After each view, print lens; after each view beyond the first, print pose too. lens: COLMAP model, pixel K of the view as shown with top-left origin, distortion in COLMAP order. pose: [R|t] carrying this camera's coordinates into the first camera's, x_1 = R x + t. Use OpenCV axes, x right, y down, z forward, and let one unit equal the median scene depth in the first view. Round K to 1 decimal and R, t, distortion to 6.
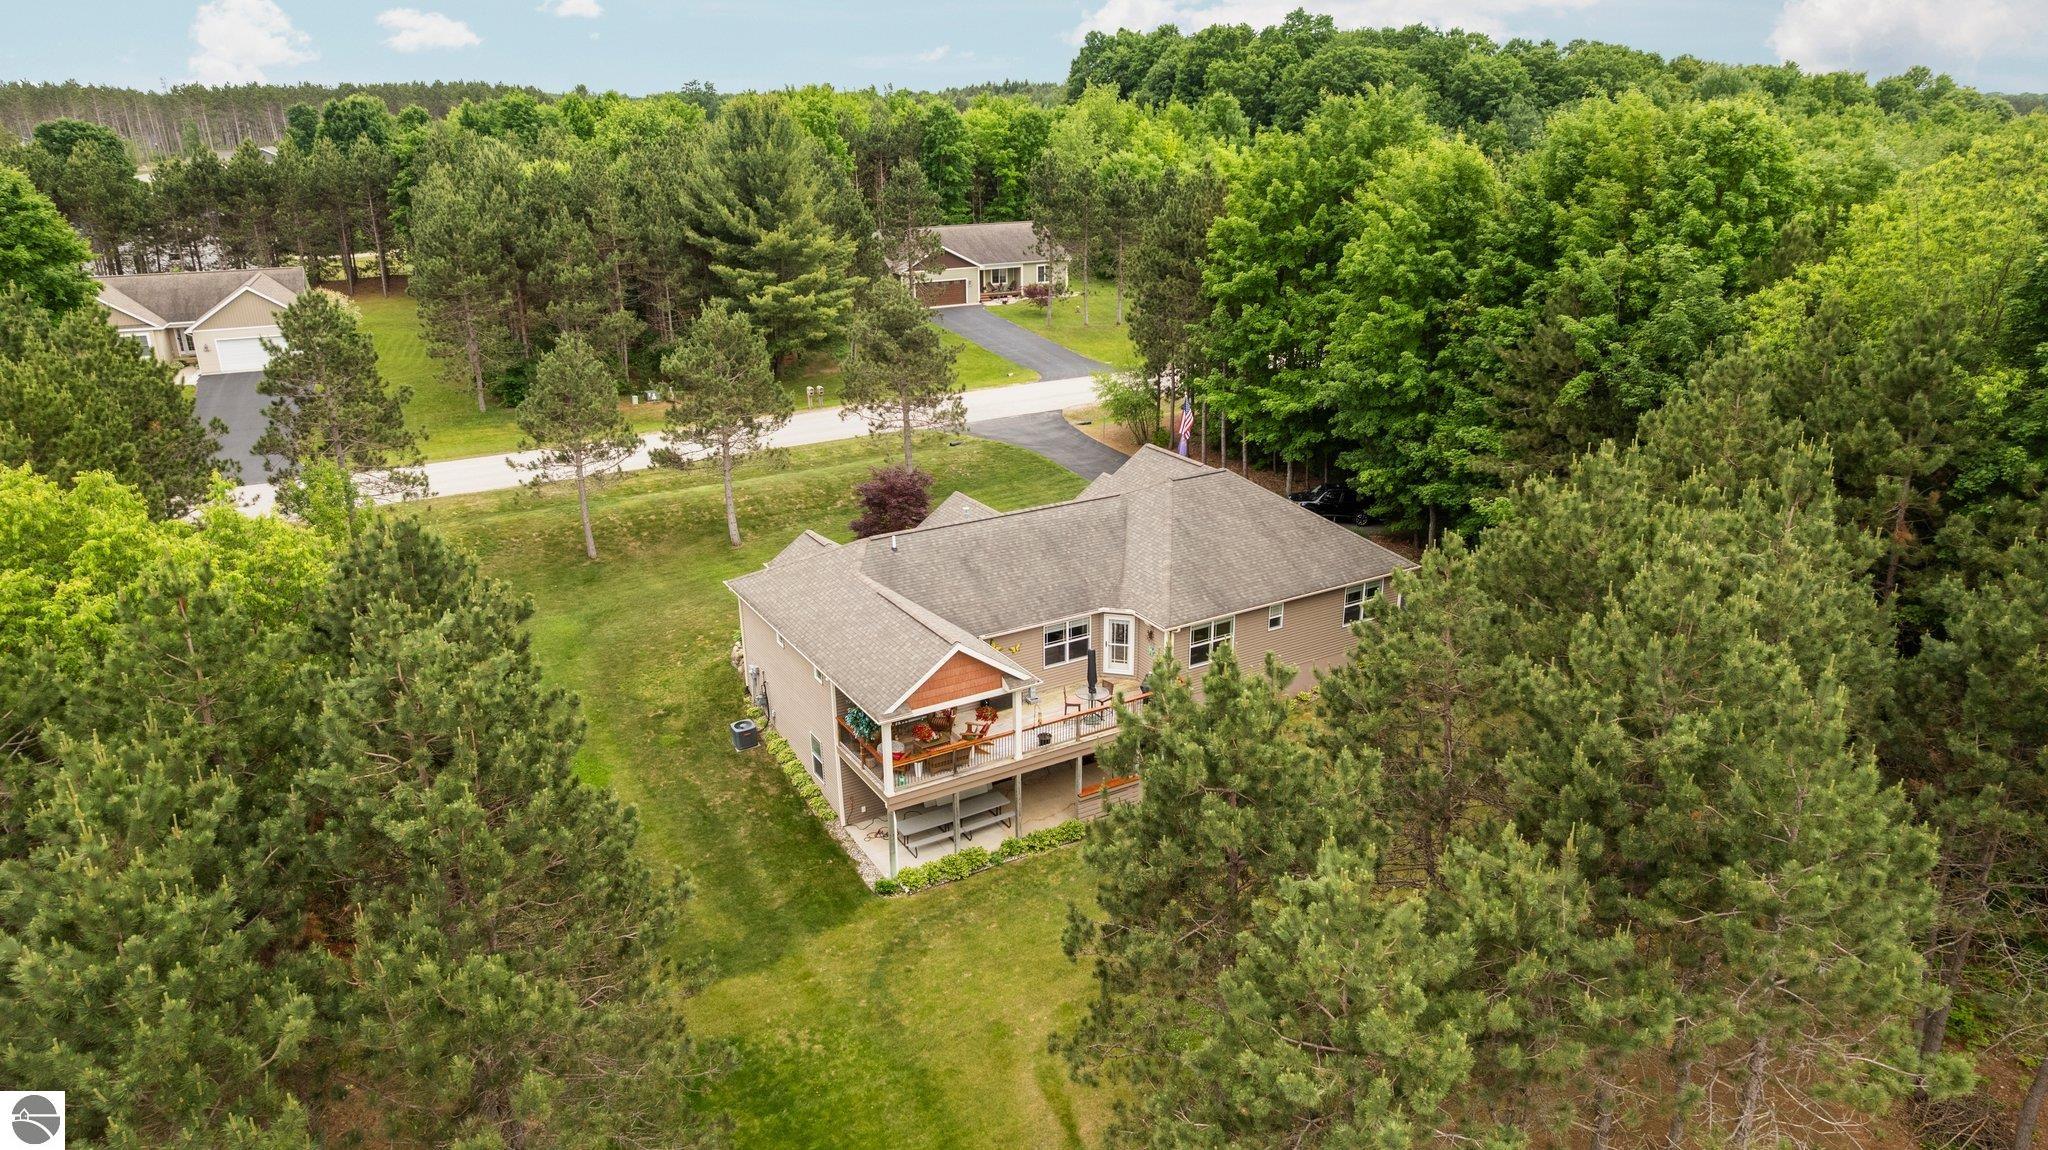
lens RADIAL K [[1331.1, 0, 1032.6], [0, 1331.1, 574.5], [0, 0, 1]] dist [-0.035071, 0.001926]
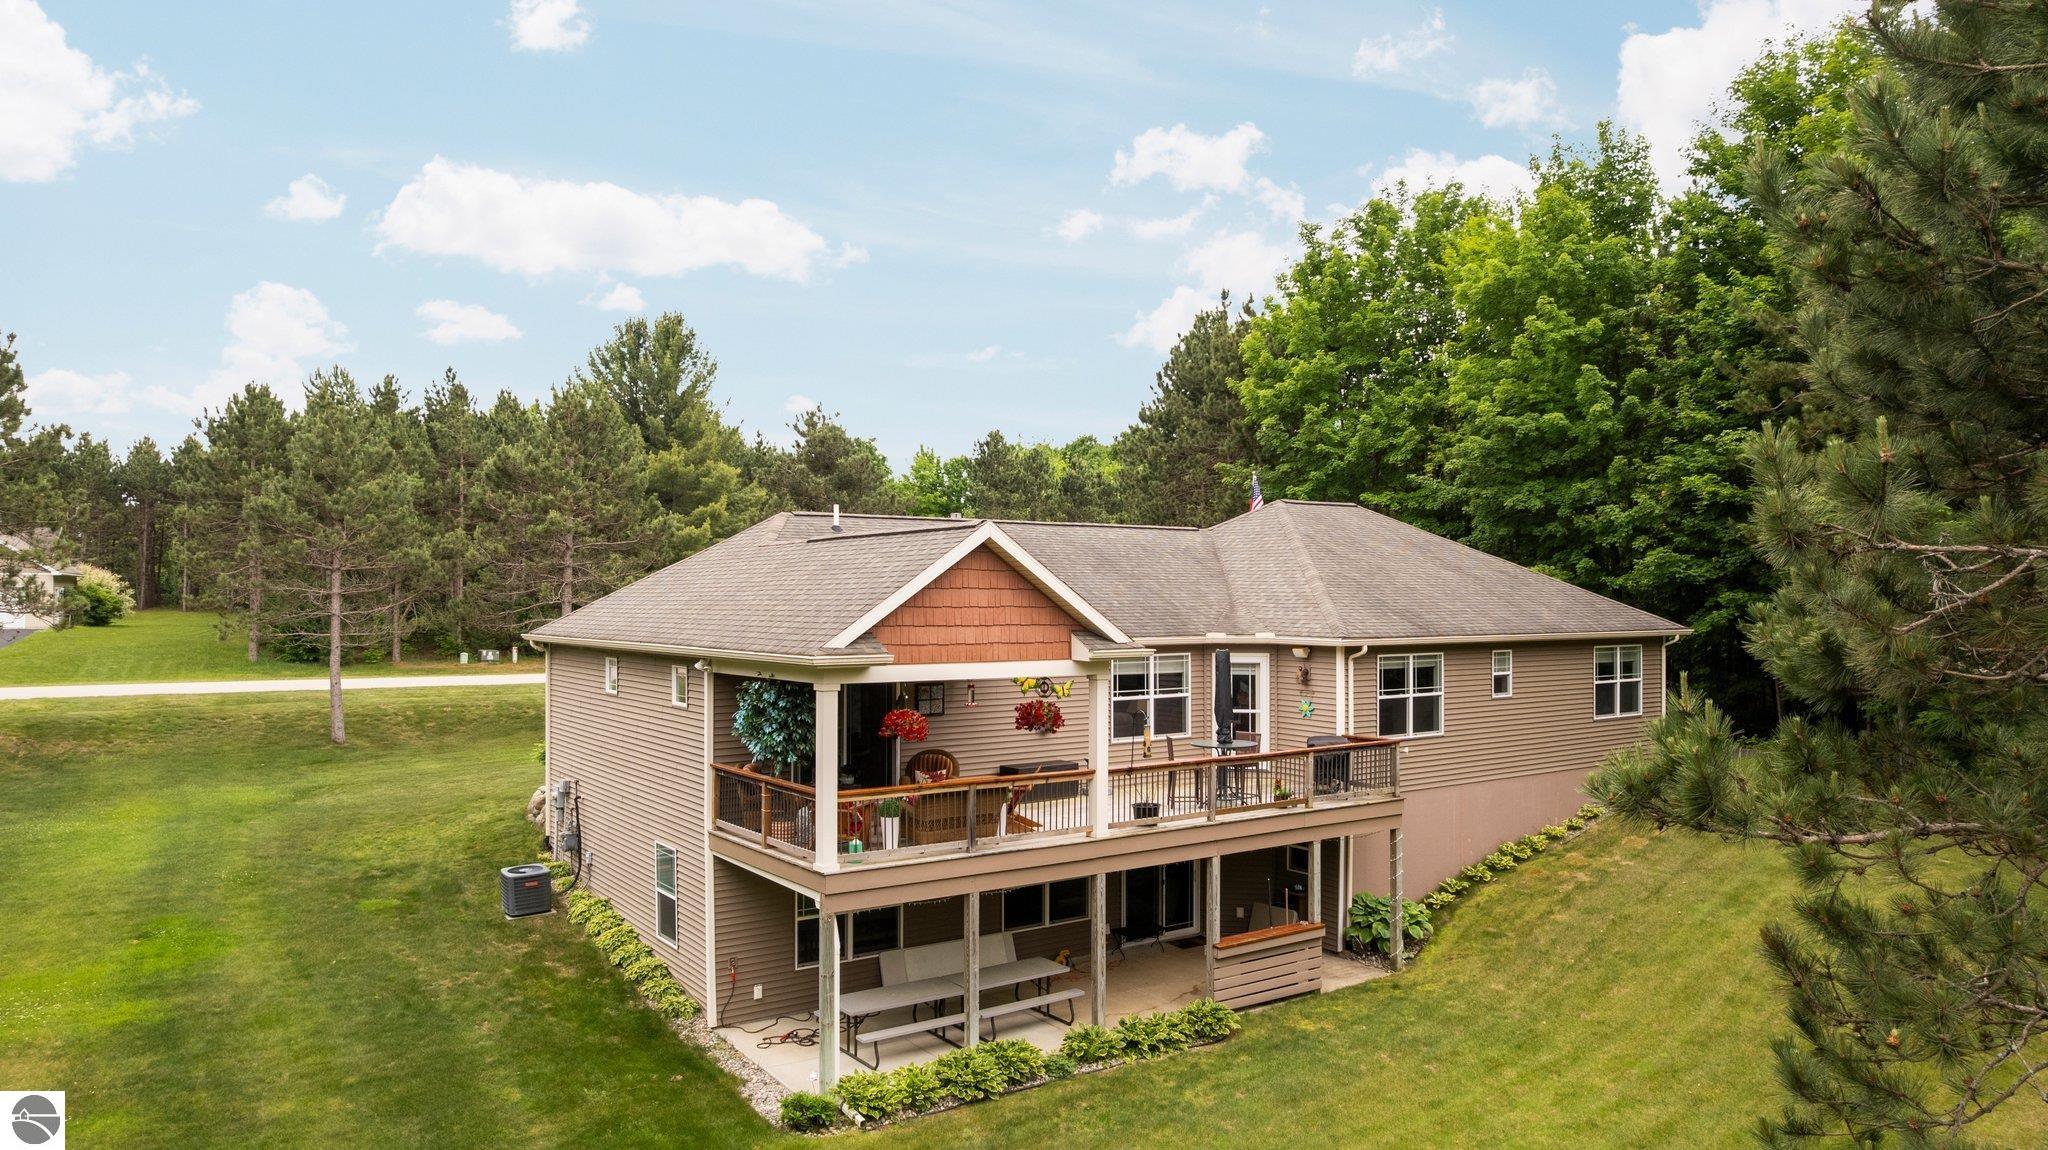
lens RADIAL K [[1331.1, 0, 1032.6], [0, 1331.1, 574.5], [0, 0, 1]] dist [-0.035071, 0.001926]
pose [[0.996875, 0.011847, 0.078106, -0.069291], [0.017753, 0.929810, -0.367611, 0.214493], [-0.076979, 0.367849, 0.926694, 0.507284]]
